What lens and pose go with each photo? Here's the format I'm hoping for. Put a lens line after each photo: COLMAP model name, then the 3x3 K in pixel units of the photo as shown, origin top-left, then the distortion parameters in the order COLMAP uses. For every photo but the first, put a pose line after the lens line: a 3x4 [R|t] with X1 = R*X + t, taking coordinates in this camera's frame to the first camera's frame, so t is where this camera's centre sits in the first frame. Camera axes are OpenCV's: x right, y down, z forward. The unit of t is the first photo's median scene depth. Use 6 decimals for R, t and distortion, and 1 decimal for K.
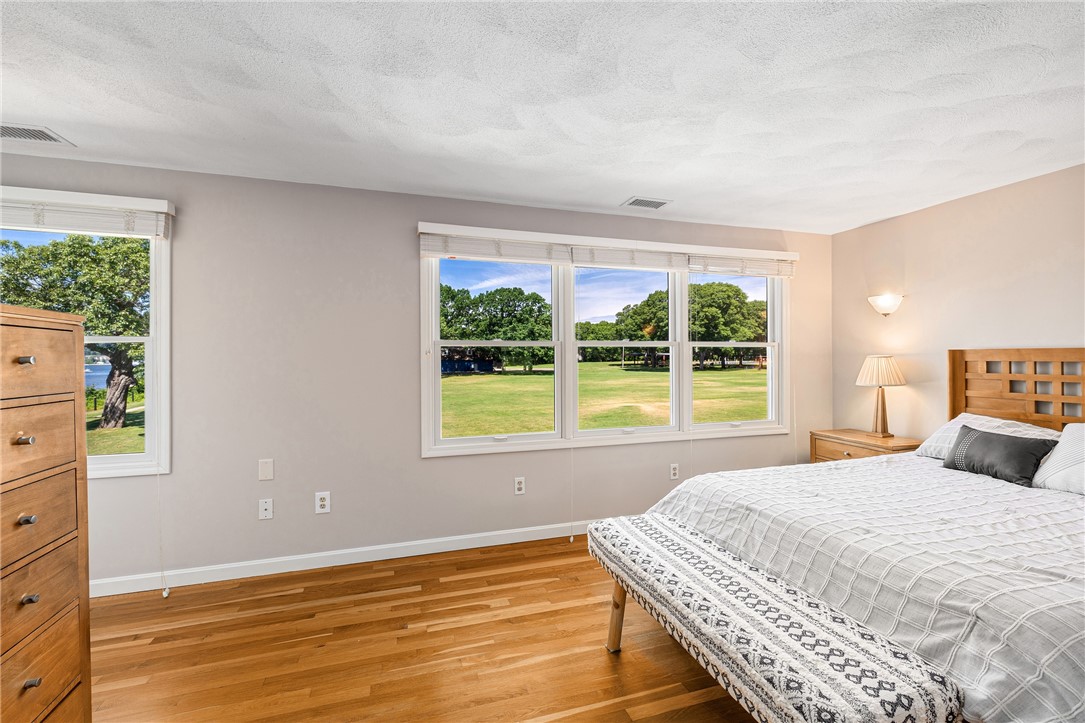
lens RADIAL K [[457.3, 0, 542.1], [0, 457.3, 362.3], [0, 0, 1]] dist [-0.001332, 0.000179]
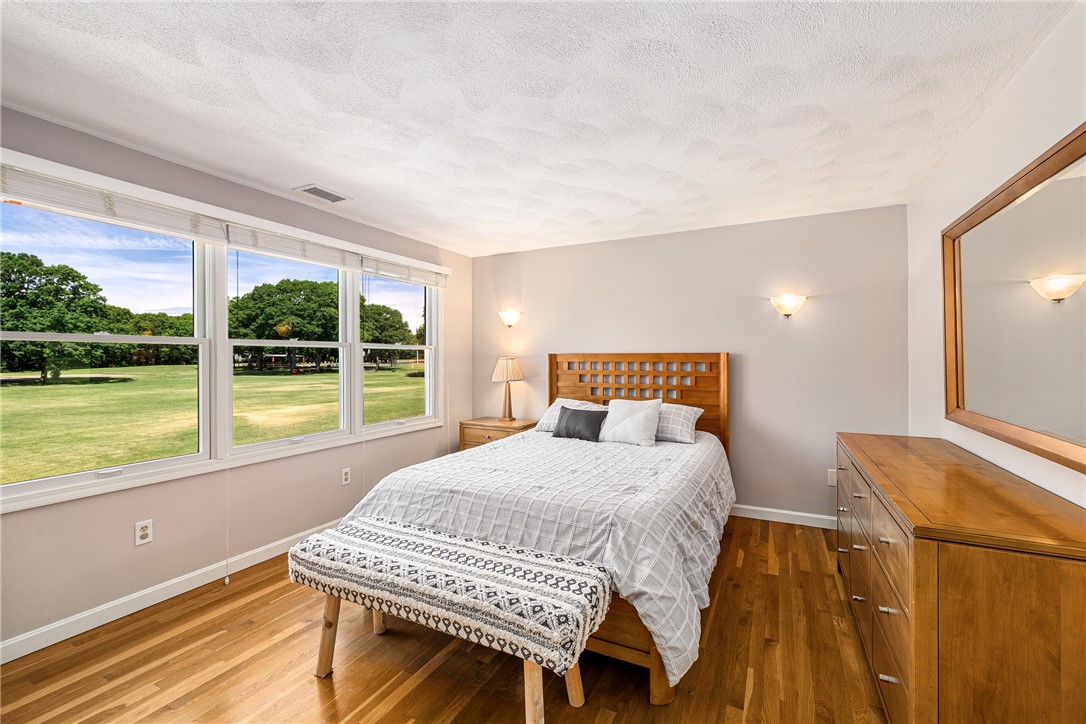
lens RADIAL K [[457.7, 0, 542.6], [0, 457.7, 362.8], [0, 0, 1]] dist [-0.001332, 0.000179]
pose [[0.702960, -0.003835, 0.711219, -0.193368], [0.006061, 0.999981, -0.000599, 0.001860], [-0.711203, 0.004732, 0.702971, 0.035142]]
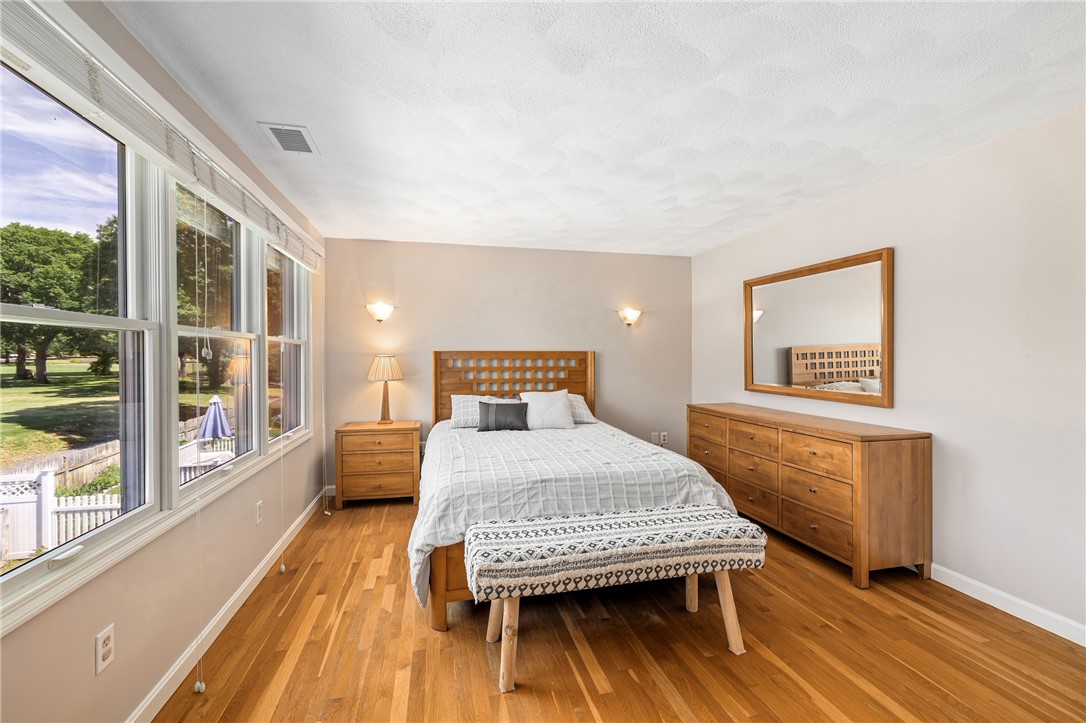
lens RADIAL K [[457.7, 0, 542.6], [0, 457.7, 362.3], [0, 0, 1]] dist [-0.001332, 0.000179]
pose [[0.080066, -0.009742, 0.996742, -0.718091], [0.013059, 0.999877, 0.008724, -0.001610], [-0.996704, 0.012318, 0.080183, 0.871797]]
